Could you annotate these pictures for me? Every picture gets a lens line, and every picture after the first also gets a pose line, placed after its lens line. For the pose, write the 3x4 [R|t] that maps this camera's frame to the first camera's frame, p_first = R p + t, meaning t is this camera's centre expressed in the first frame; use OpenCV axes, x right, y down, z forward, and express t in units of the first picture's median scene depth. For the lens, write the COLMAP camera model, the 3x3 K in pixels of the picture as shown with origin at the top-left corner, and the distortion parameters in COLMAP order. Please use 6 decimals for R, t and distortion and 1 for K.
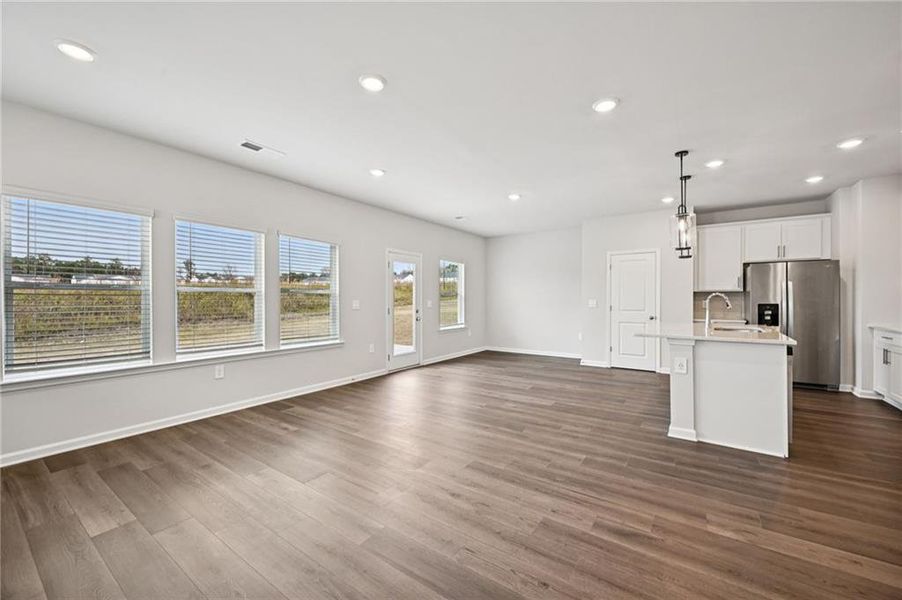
lens RADIAL K [[351.6, 0, 454.0], [0, 351.6, 299.2], [0, 0, 1]] dist [-0.000013, -0.000075]
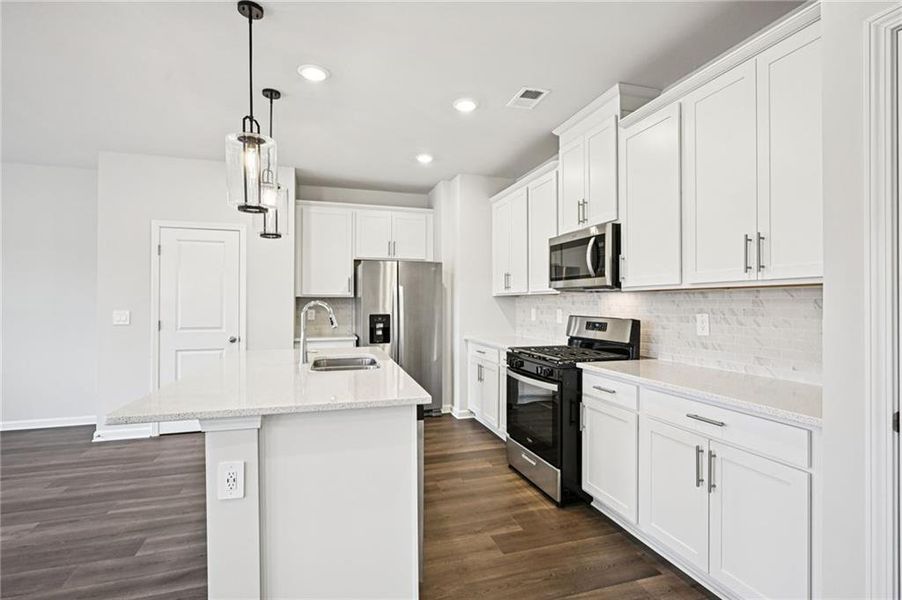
lens RADIAL K [[432.0, 0, 452.1], [0, 432.0, 301.8], [0, 0, 1]] dist [-0.001905, -0.000127]
pose [[0.613905, 0.002168, 0.789377, 0.260648], [-0.000047, 0.999996, -0.002710, -0.011816], [-0.789380, 0.001627, 0.613903, 0.313379]]
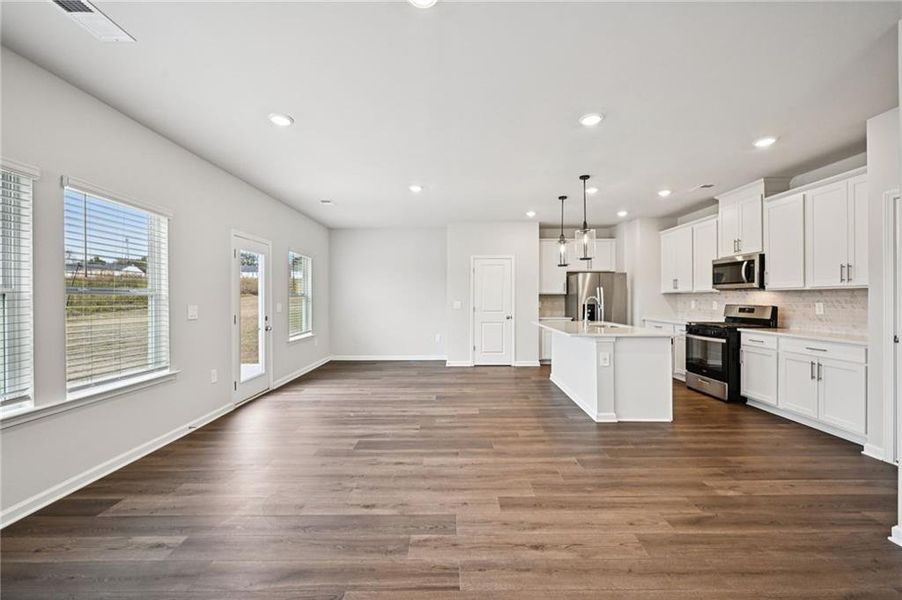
lens RADIAL K [[362.7, 0, 452.8], [0, 362.7, 298.7], [0, 0, 1]] dist [0.000241, 0.000054]
pose [[0.821604, -0.002008, 0.570055, -0.293496], [0.001590, 0.999998, 0.001232, -0.010165], [-0.570056, -0.000106, 0.821606, 0.192237]]
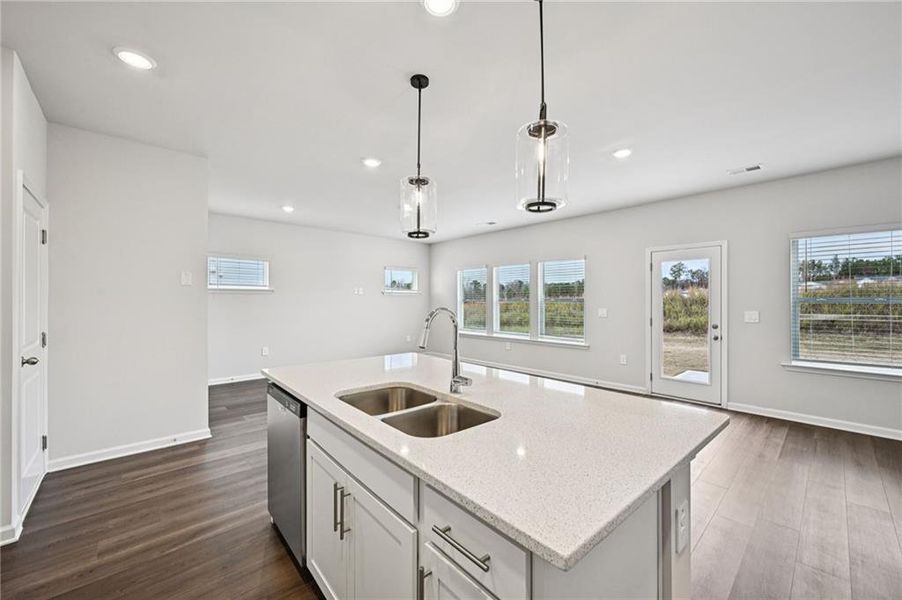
lens RADIAL K [[351.6, 0, 454.0], [0, 351.6, 299.2], [0, 0, 1]] dist [-0.000013, -0.000075]
pose [[-0.218126, -0.003561, -0.975914, 0.911256], [-0.000039, 0.999993, -0.003640, -0.021606], [0.975921, -0.000756, -0.218125, 0.879599]]
